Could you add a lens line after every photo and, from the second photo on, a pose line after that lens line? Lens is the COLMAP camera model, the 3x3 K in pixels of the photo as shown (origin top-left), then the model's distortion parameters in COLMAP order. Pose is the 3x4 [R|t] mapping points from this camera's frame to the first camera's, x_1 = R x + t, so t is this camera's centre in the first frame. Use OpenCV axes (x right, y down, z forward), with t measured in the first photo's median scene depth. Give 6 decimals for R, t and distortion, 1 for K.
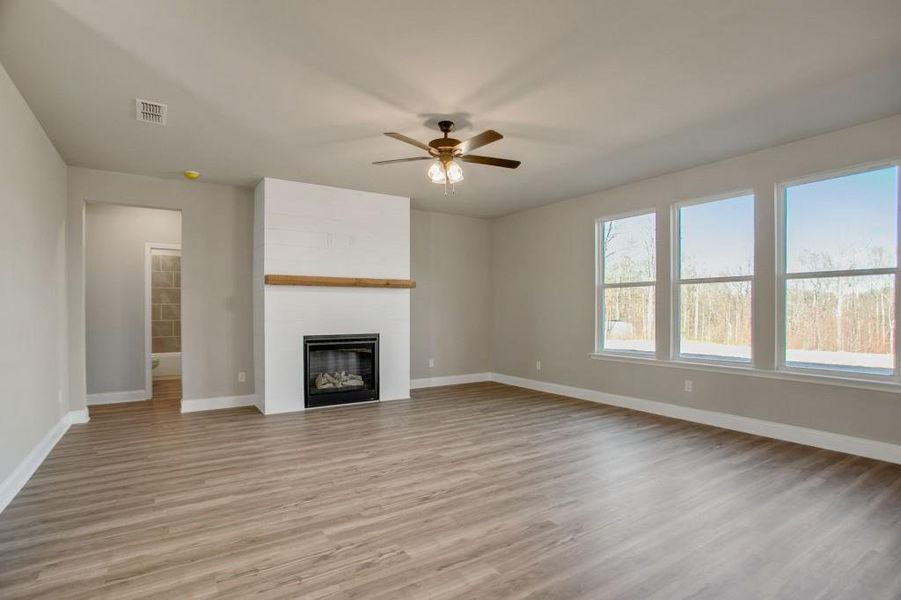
lens RADIAL K [[445.1, 0, 455.9], [0, 445.1, 308.3], [0, 0, 1]] dist [-0.054868, 0.016403]
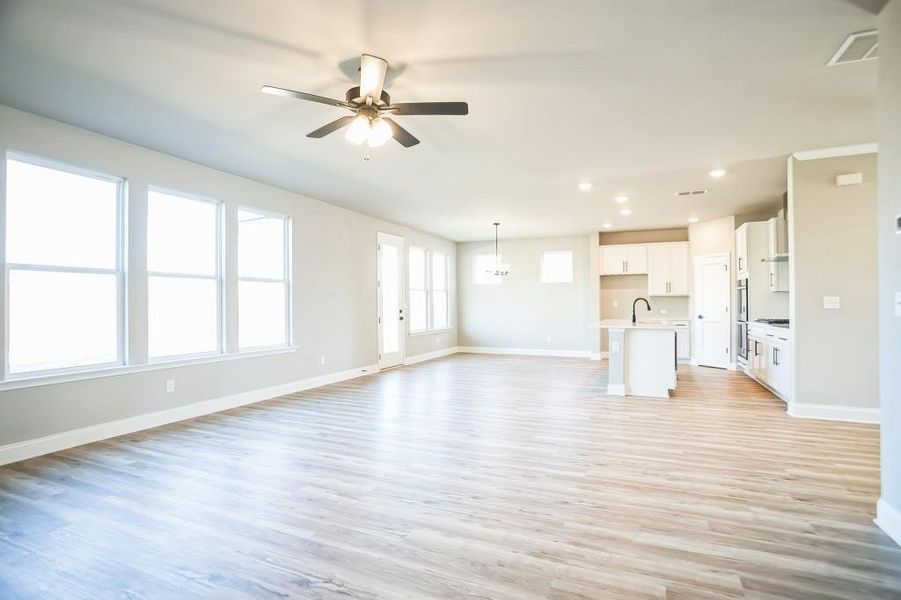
lens RADIAL K [[445.1, 0, 447.2], [0, 445.1, 297.8], [0, 0, 1]] dist [-0.054868, 0.016403]
pose [[-0.514976, 0.012009, 0.857120, -0.974740], [0.004278, 0.999925, -0.011439, 0.002458], [-0.857194, -0.002225, -0.514989, 1.626327]]
